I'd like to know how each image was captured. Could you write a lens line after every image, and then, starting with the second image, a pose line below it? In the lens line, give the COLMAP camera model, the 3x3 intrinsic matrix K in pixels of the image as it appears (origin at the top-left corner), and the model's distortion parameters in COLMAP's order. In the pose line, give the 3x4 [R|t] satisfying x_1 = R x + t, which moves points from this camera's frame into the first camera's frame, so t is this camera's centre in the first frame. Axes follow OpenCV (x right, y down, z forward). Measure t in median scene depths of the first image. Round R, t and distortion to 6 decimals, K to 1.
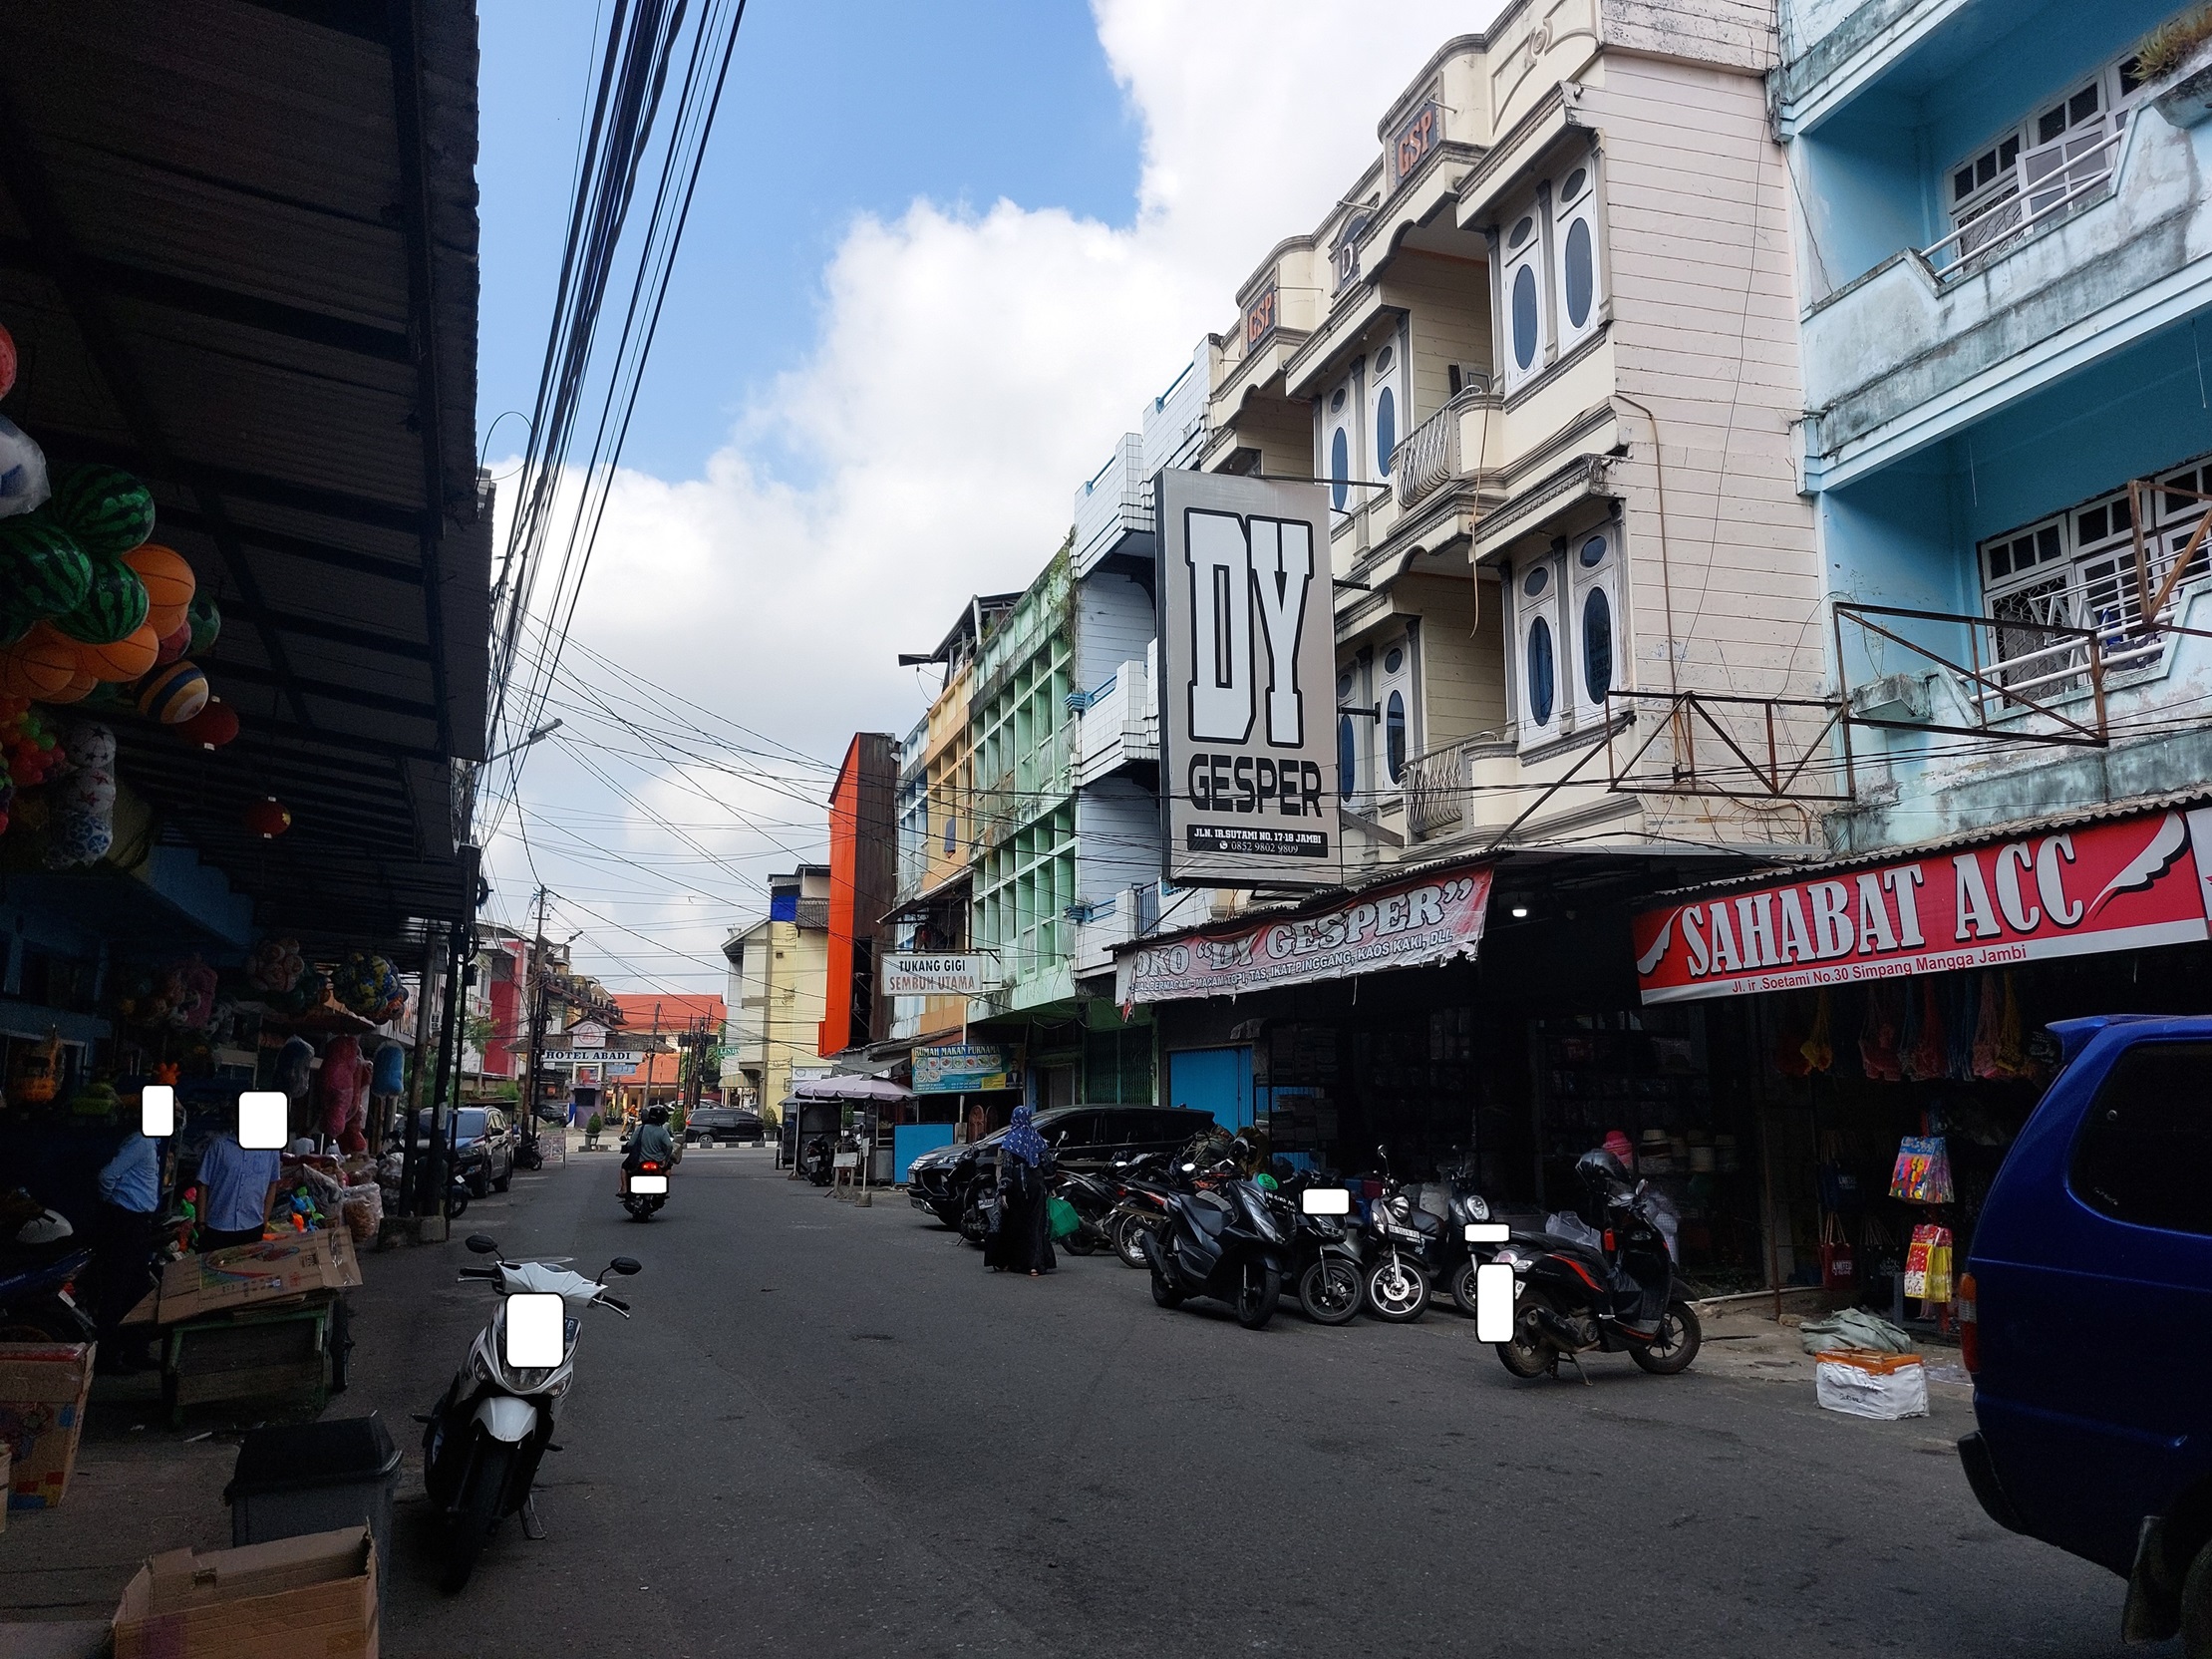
lens RADIAL K [[1589.8, 0, 1036.2], [0, 1589.8, 832.6], [0, 0, 1]] dist [0.061354, -0.091130]
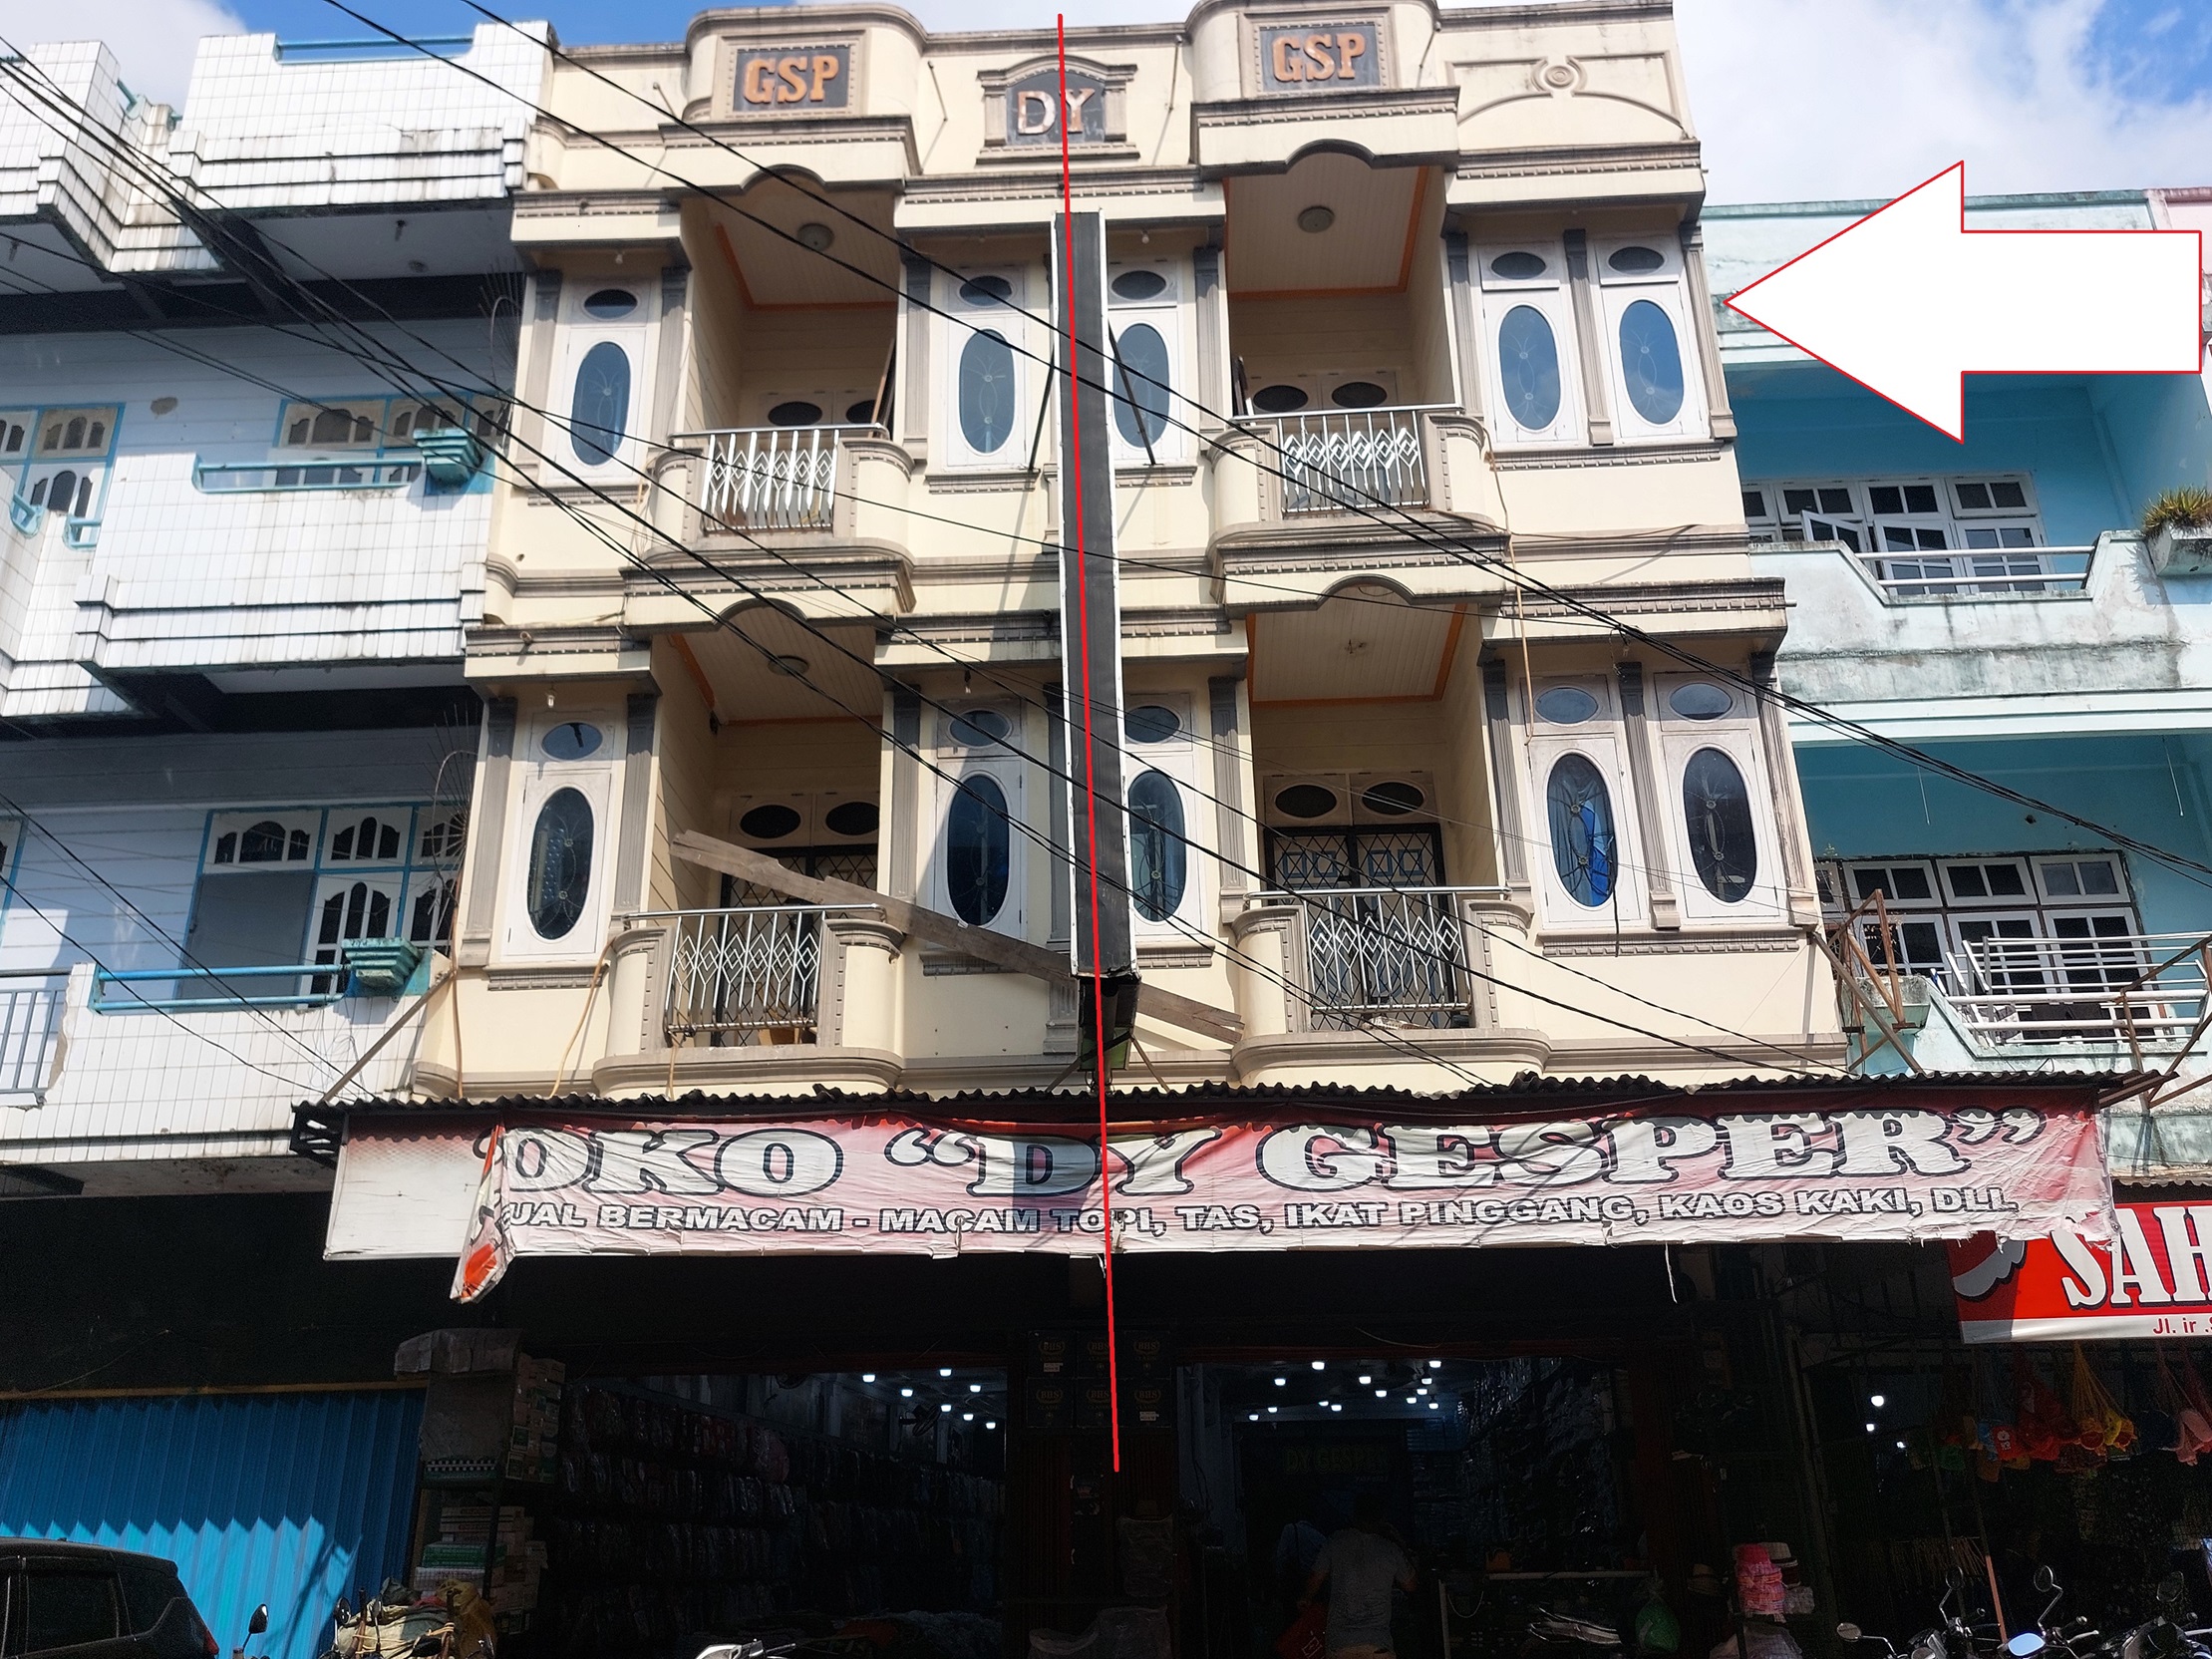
lens RADIAL K [[1811.1, 0, 1100.9], [0, 1811.1, 808.8], [0, 0, 1]] dist [0.110726, -0.157570]
pose [[0.317668, 0.349569, 0.881413, -0.578530], [-0.139913, 0.936668, -0.321057, 0.223152], [-0.937823, -0.021331, 0.346459, 1.213084]]
